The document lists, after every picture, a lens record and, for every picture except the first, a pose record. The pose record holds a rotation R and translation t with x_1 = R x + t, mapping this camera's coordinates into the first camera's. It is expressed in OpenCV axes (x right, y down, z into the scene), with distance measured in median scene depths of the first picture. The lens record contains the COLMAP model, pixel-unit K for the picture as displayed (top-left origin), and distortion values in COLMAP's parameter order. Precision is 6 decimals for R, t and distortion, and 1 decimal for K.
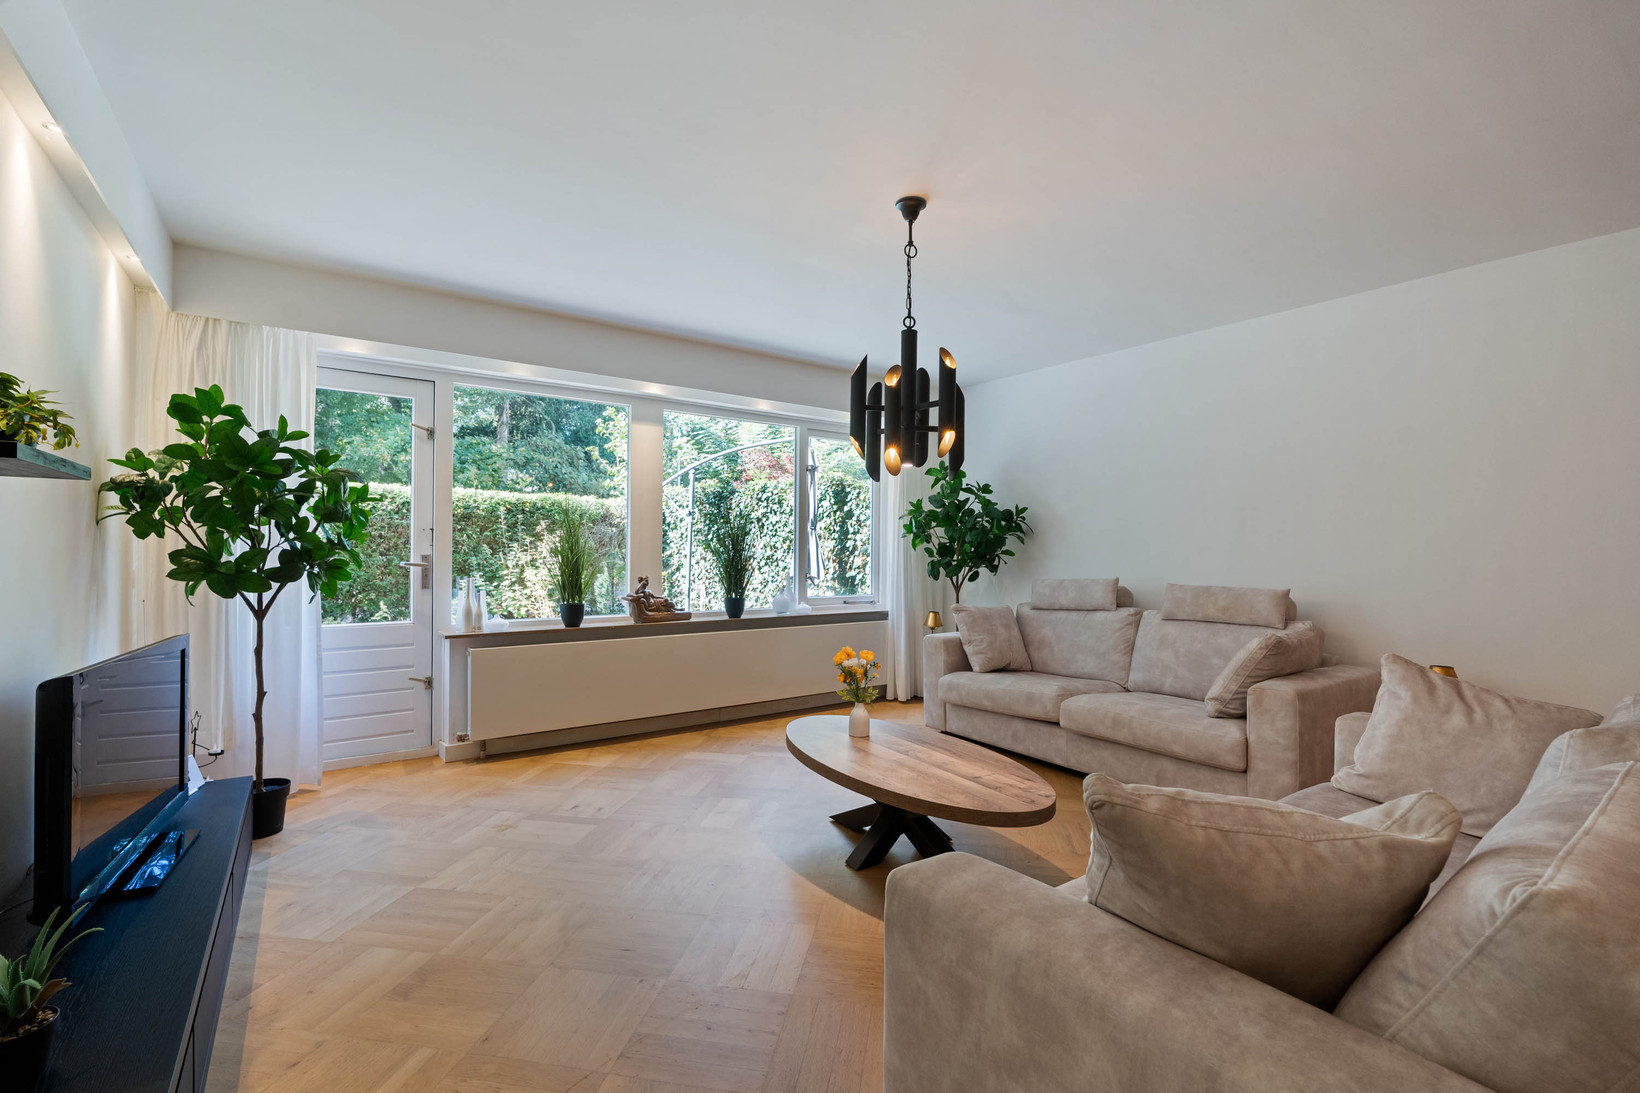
lens RADIAL K [[717.7, 0, 824.4], [0, 717.7, 545.0], [0, 0, 1]] dist [-0.018776, 0.000432]
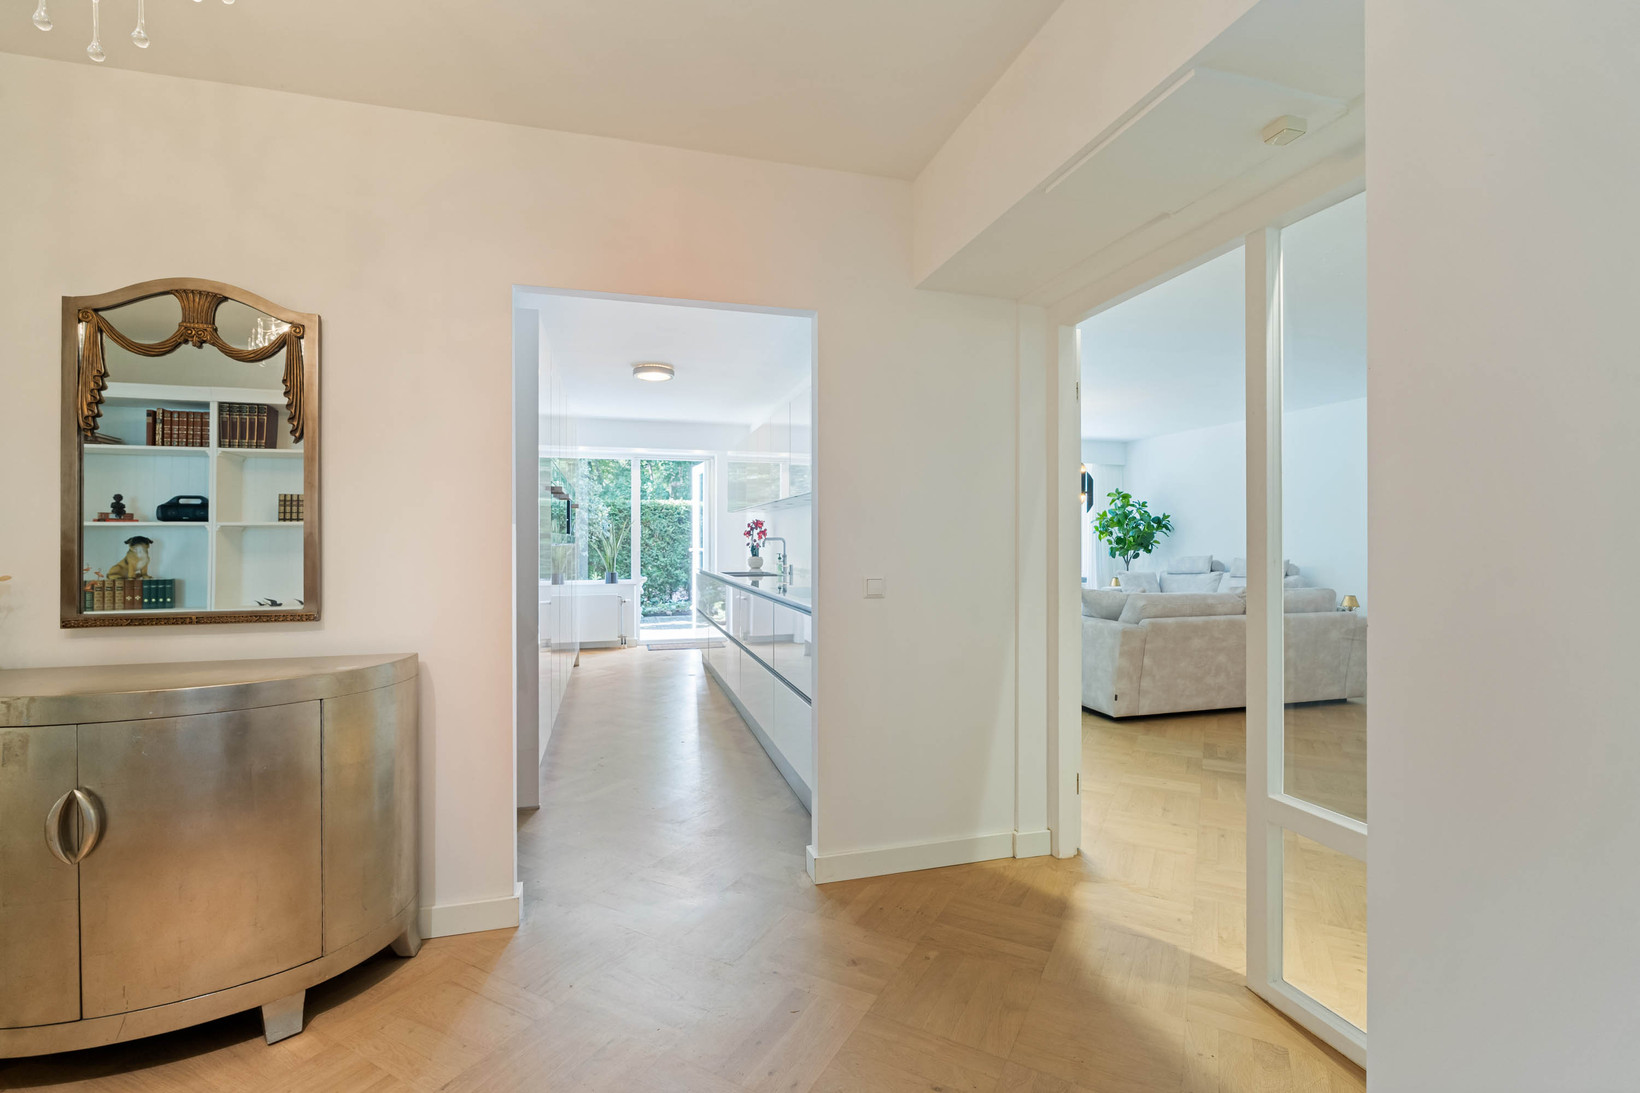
lens RADIAL K [[717.7, 0, 827.3], [0, 717.7, 536.6], [0, 0, 1]] dist [-0.018776, 0.000432]
pose [[0.944414, -0.011436, -0.328559, 0.071491], [0.011874, 0.999929, -0.000674, -0.009669], [0.328543, -0.003265, 0.944483, -0.858049]]
